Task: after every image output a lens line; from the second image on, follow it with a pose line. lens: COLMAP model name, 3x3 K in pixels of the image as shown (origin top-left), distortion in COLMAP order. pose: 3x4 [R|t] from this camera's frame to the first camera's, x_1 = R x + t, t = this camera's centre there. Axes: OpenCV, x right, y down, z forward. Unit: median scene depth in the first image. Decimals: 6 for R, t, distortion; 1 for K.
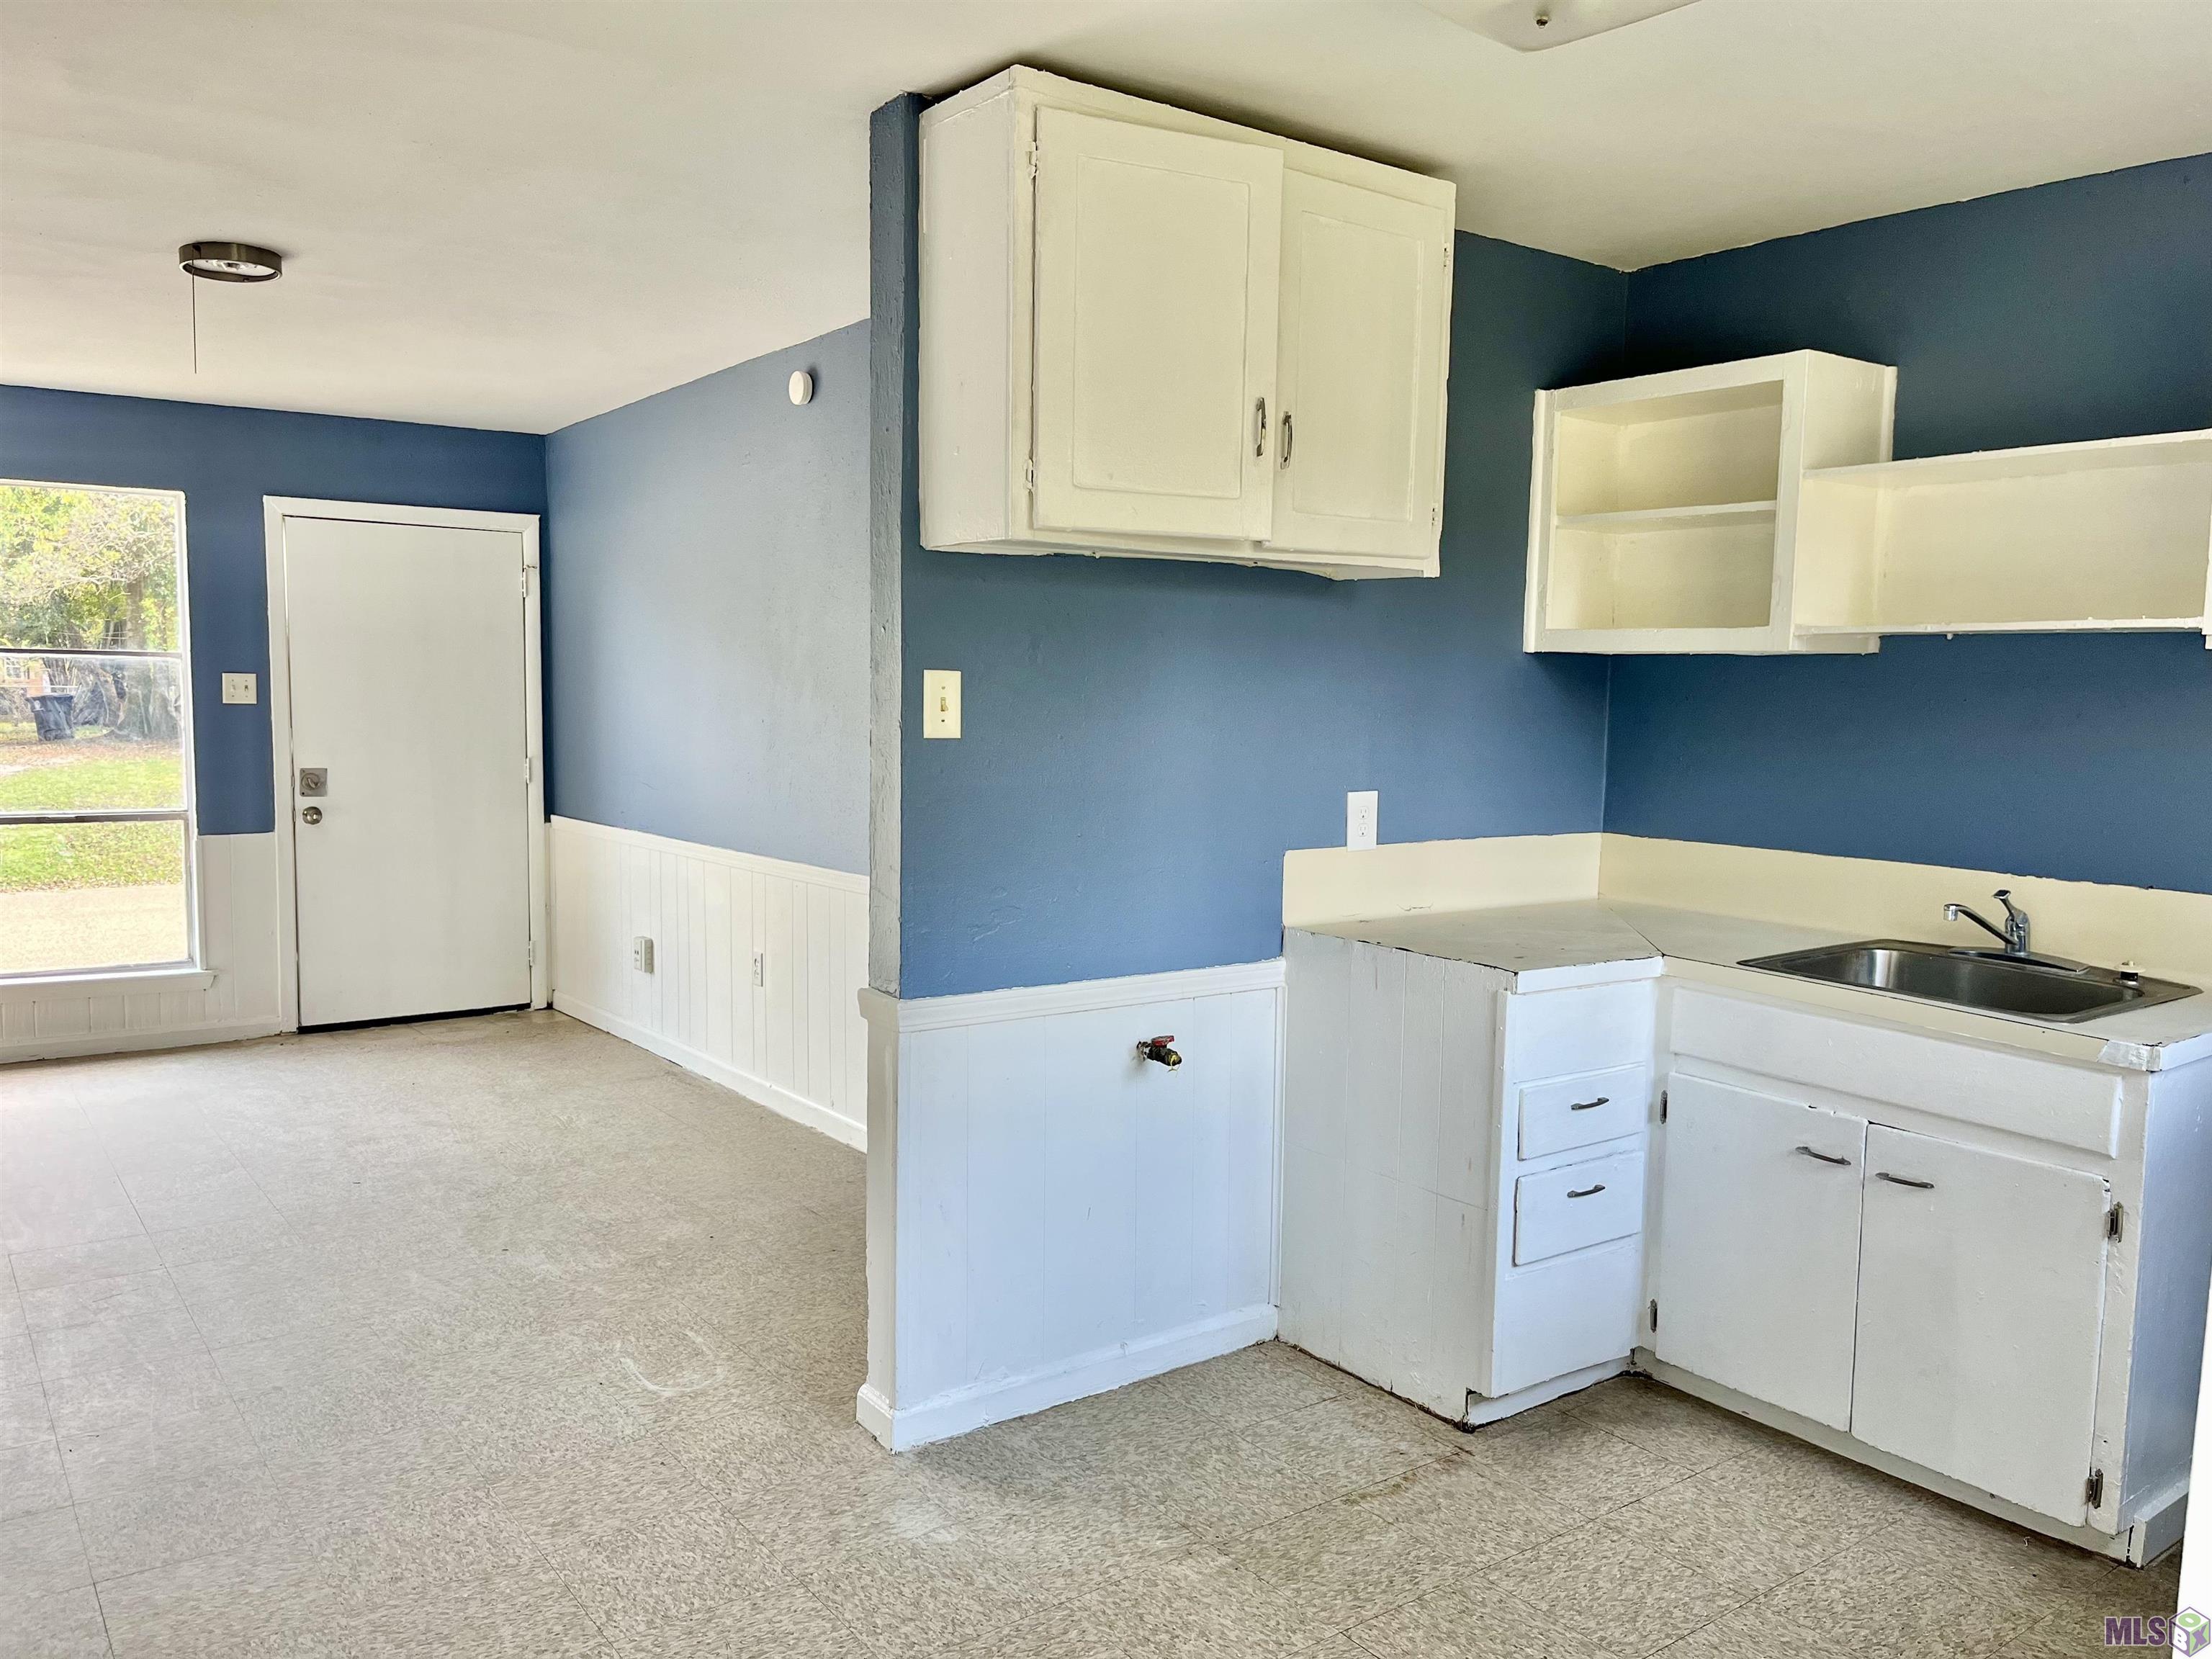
lens RADIAL K [[1688.9, 0, 1101.7], [0, 1688.9, 838.0], [0, 0, 1]] dist [0.060135, -0.065938]
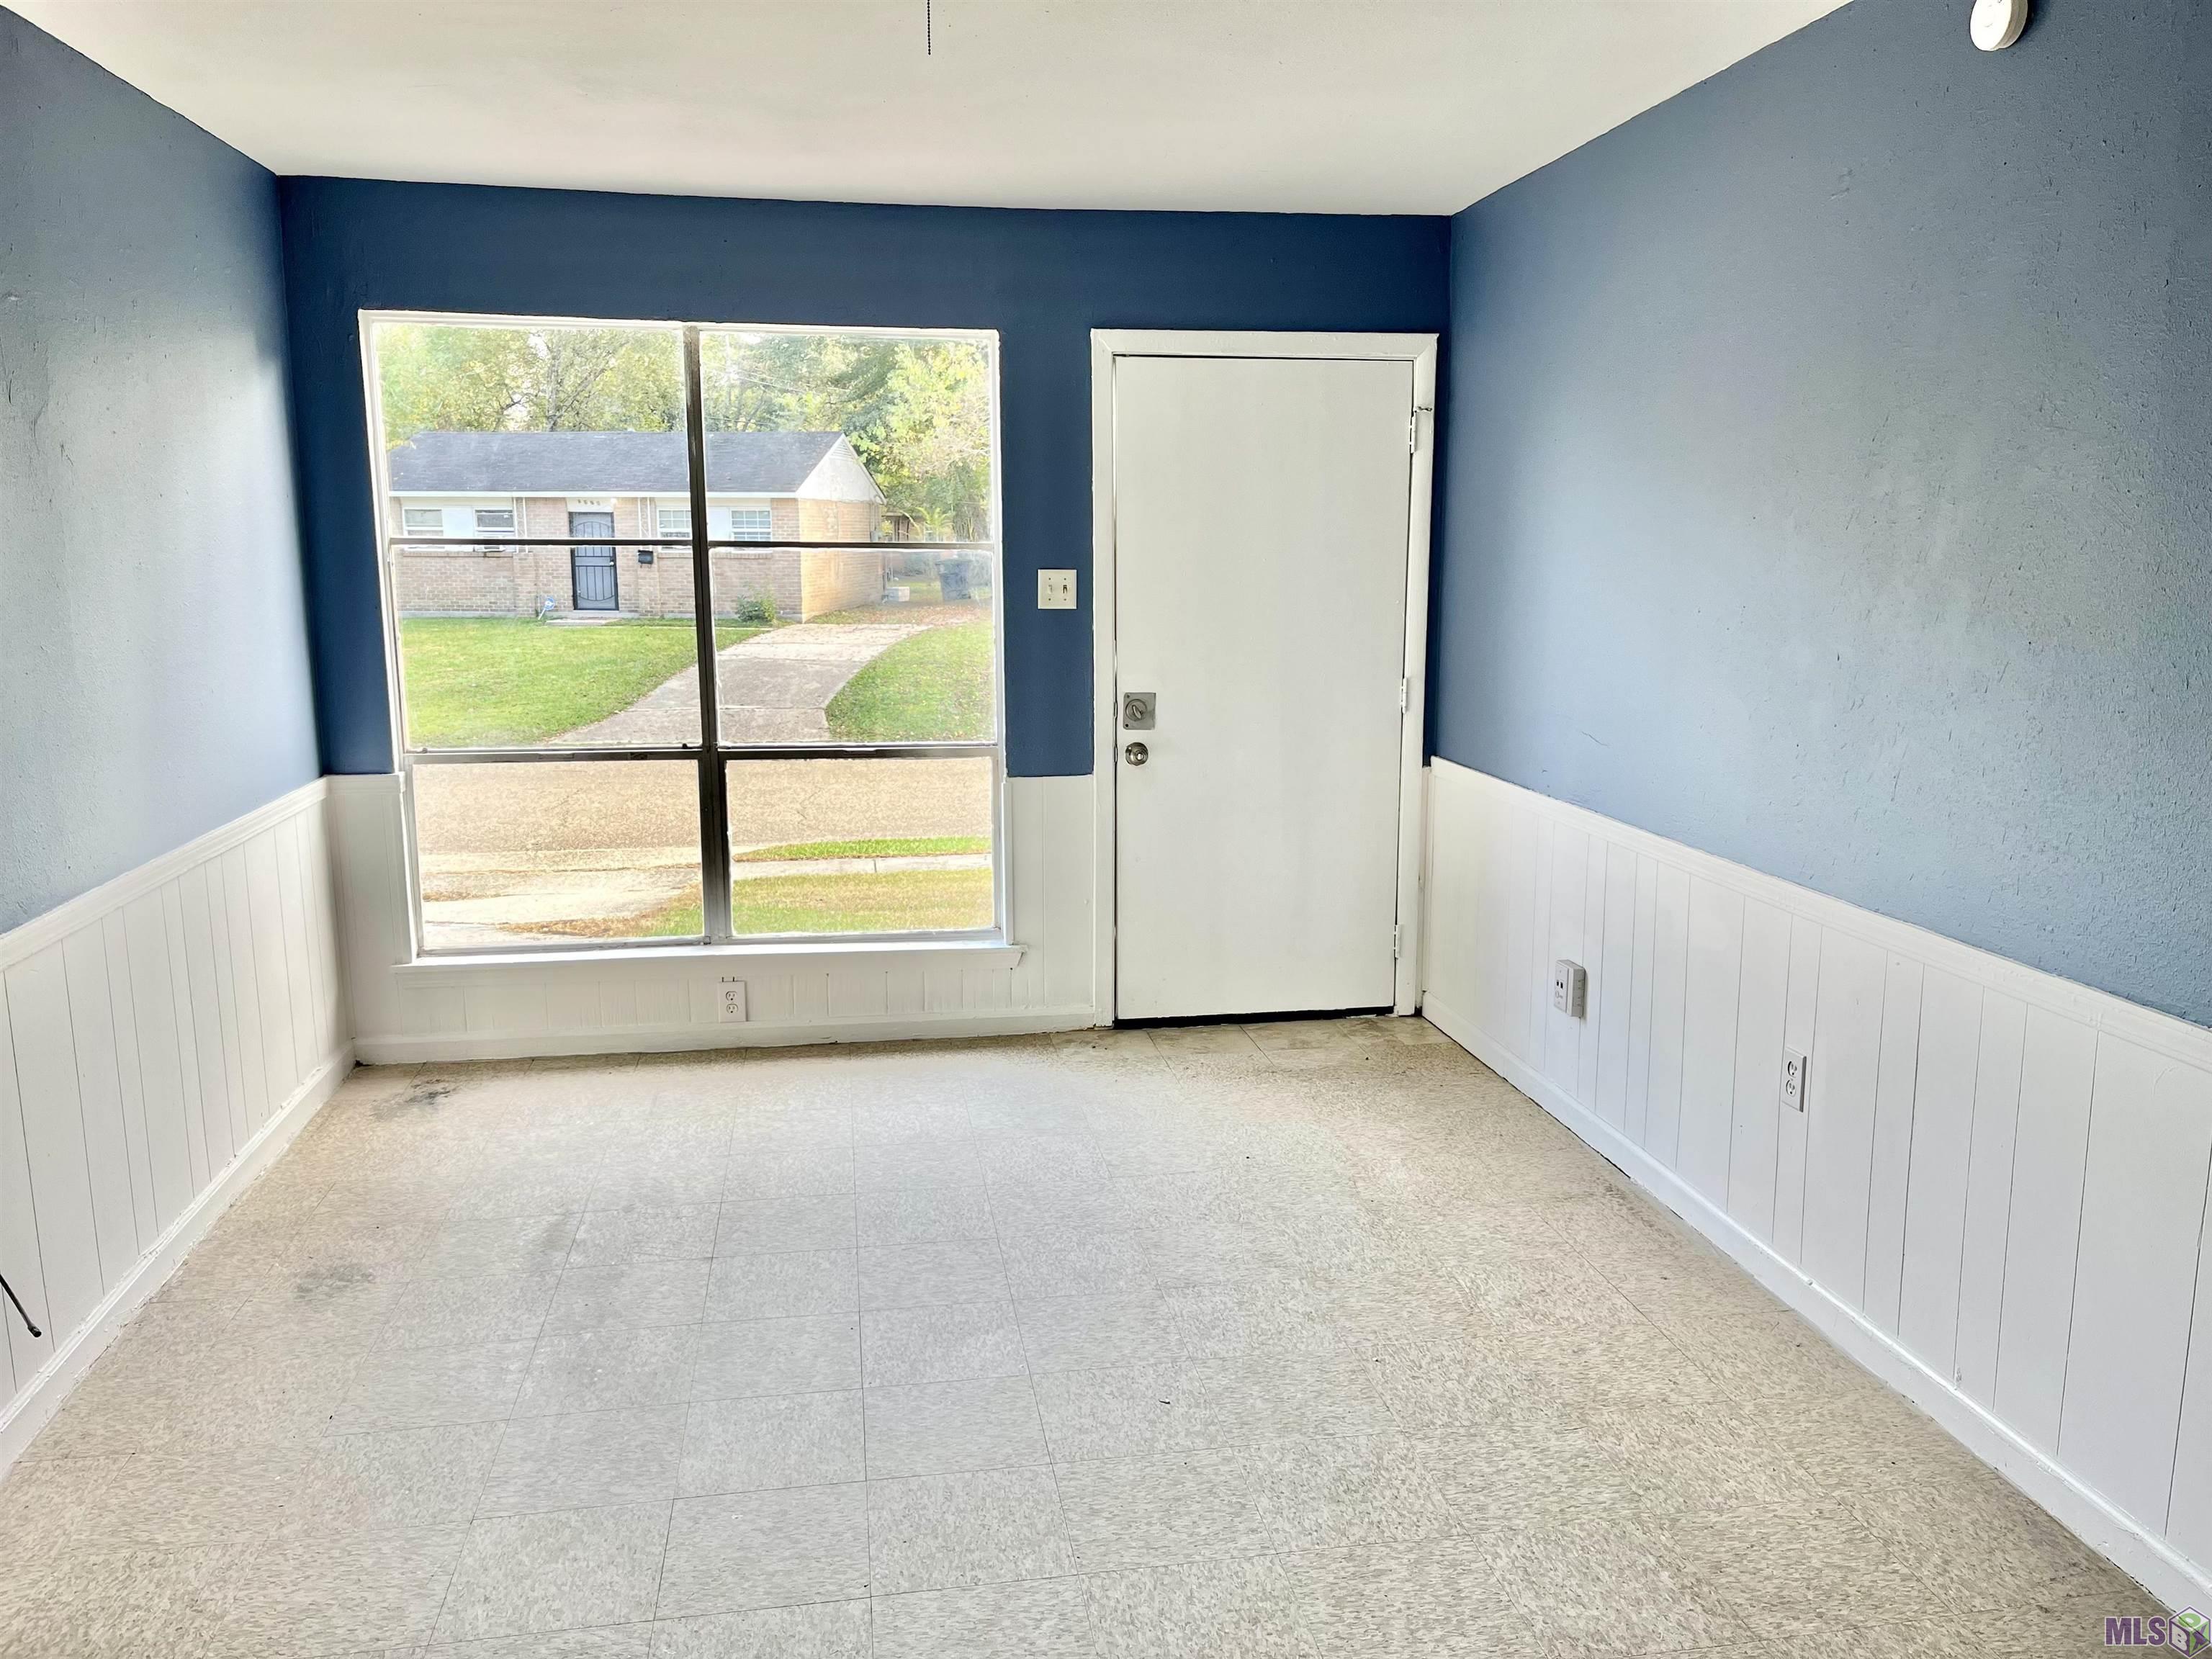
lens RADIAL K [[1688.9, 0, 1101.7], [0, 1688.9, 838.0], [0, 0, 1]] dist [0.060135, -0.065938]
pose [[0.891111, 0.065130, -0.449087, -0.134141], [-0.025988, 0.995347, 0.092786, -0.046388], [0.453040, -0.071012, 0.888657, 0.317141]]
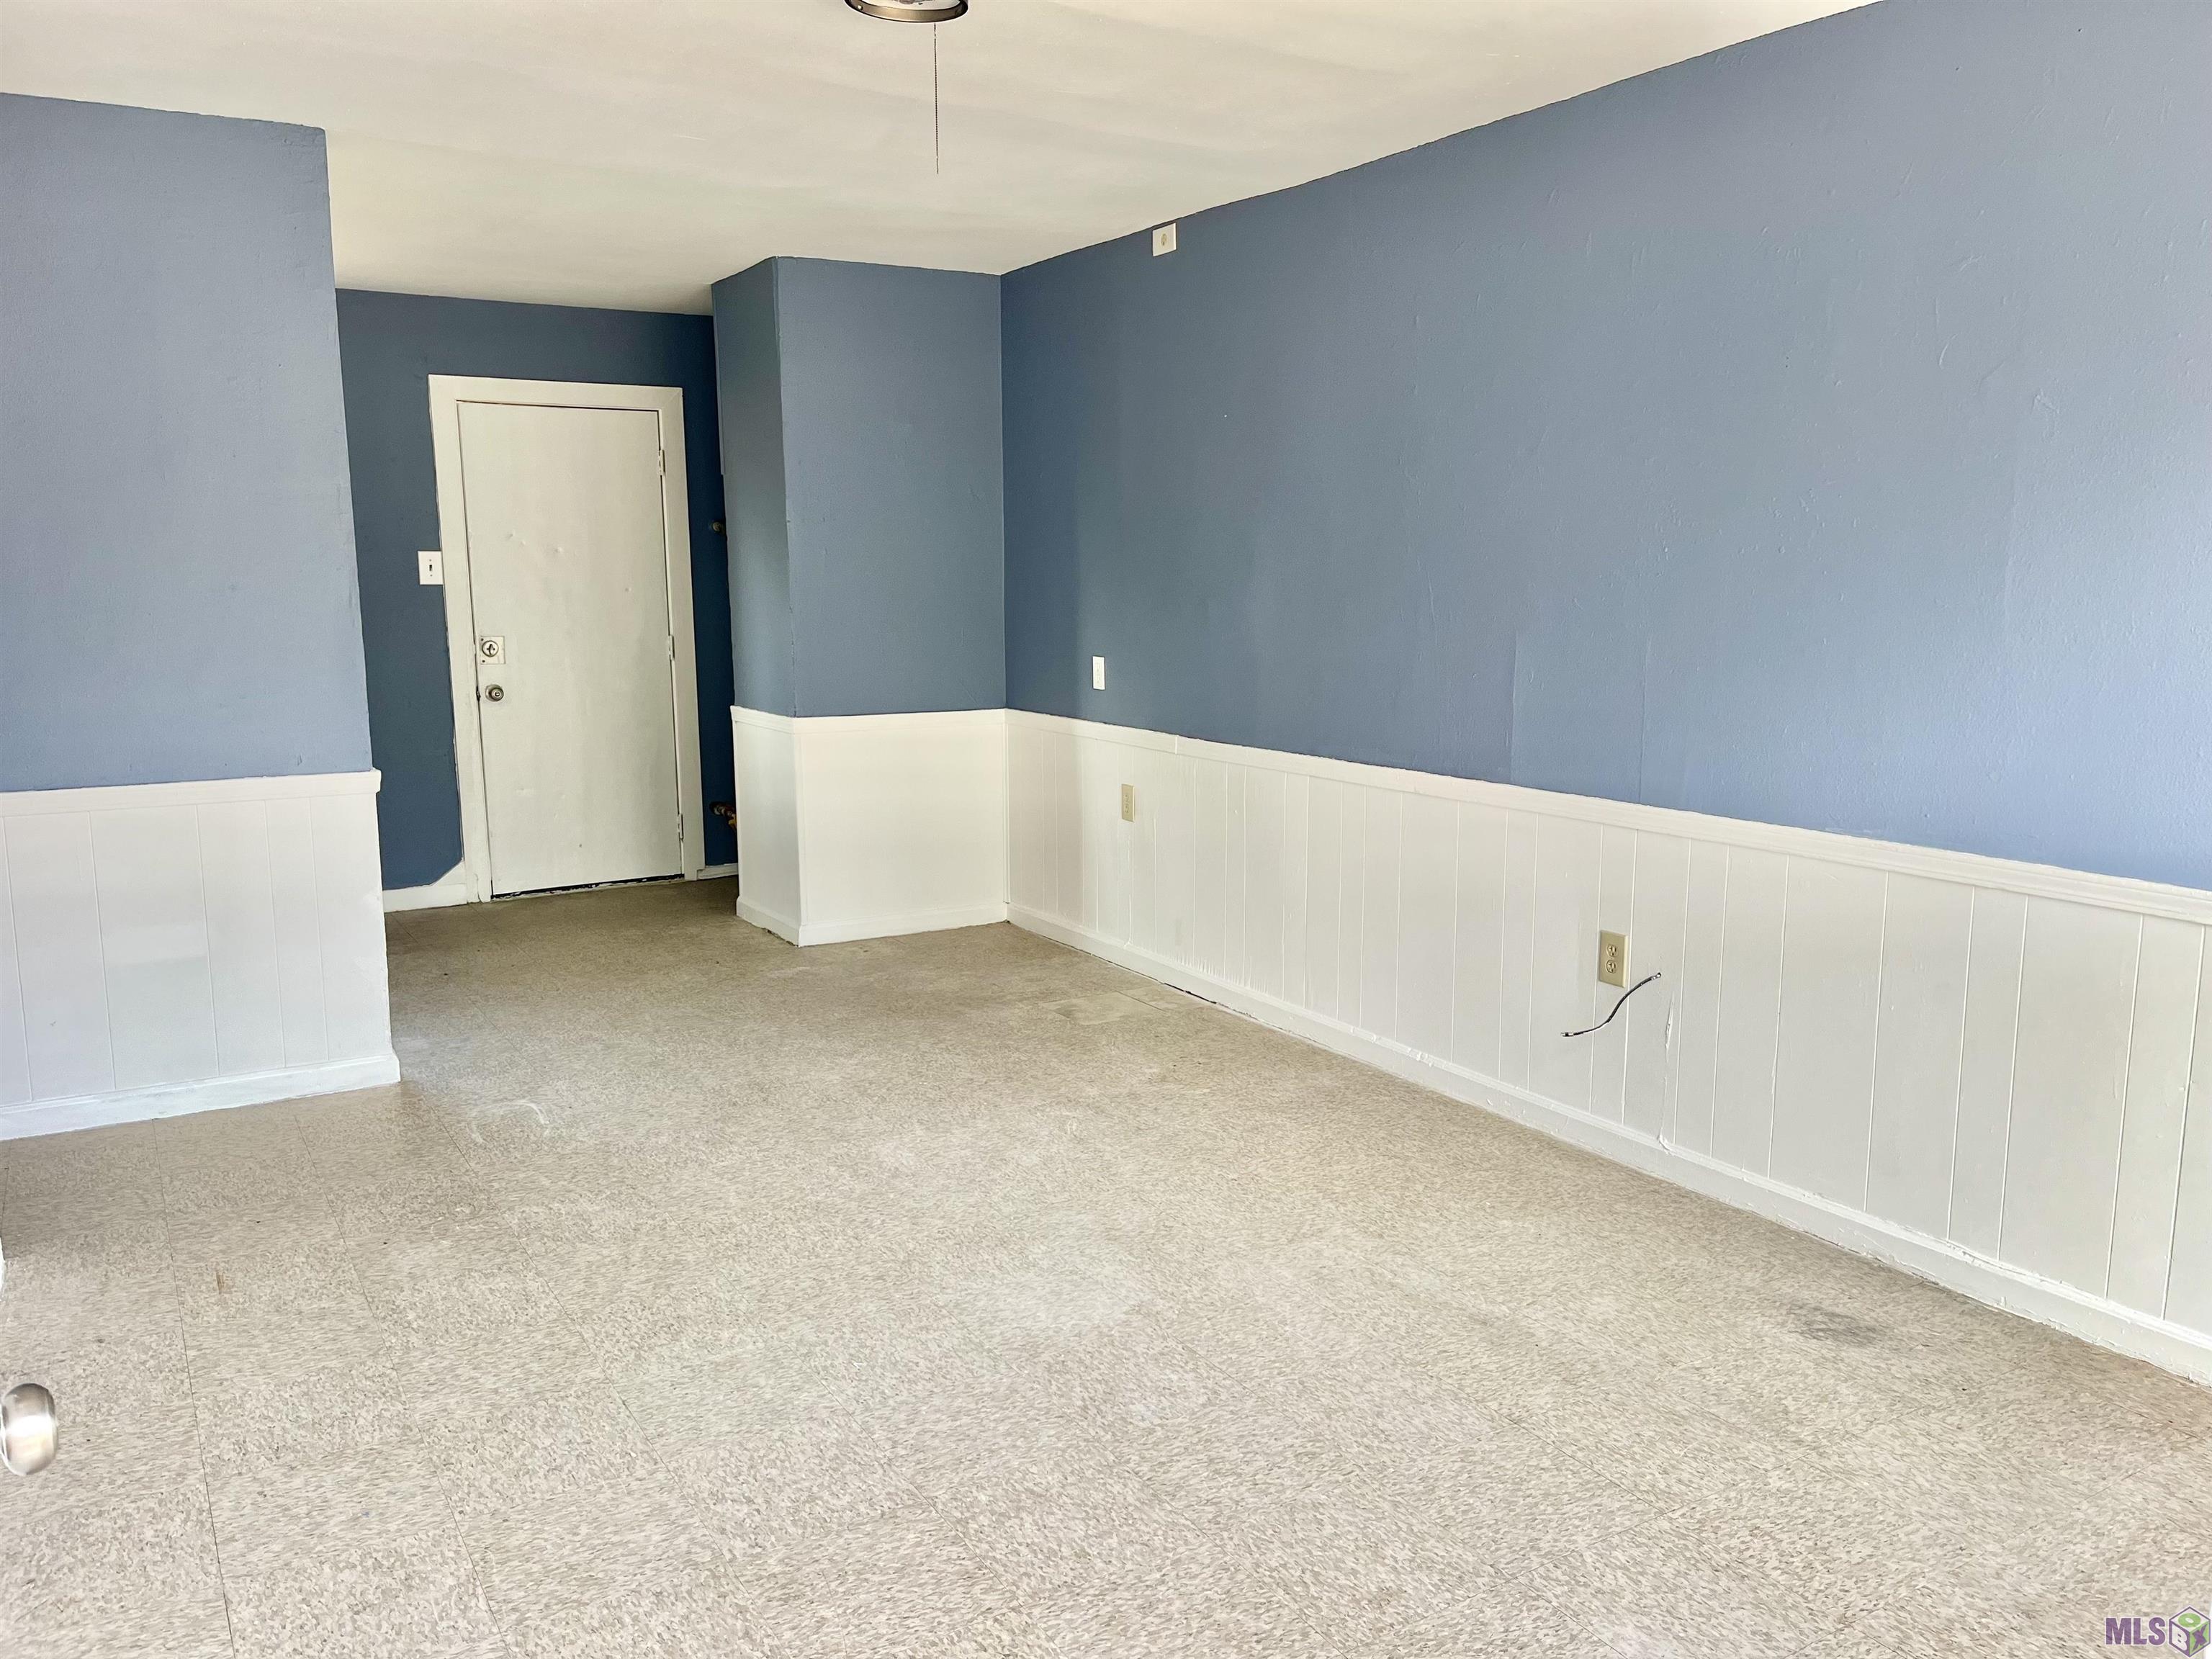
lens RADIAL K [[1688.9, 0, 1101.7], [0, 1688.9, 838.0], [0, 0, 1]] dist [0.060135, -0.065938]
pose [[-0.995662, -0.030238, 0.087995, -0.410557], [-0.007647, 0.969117, 0.246485, -0.098609], [-0.092731, 0.244742, -0.965144, 1.104956]]
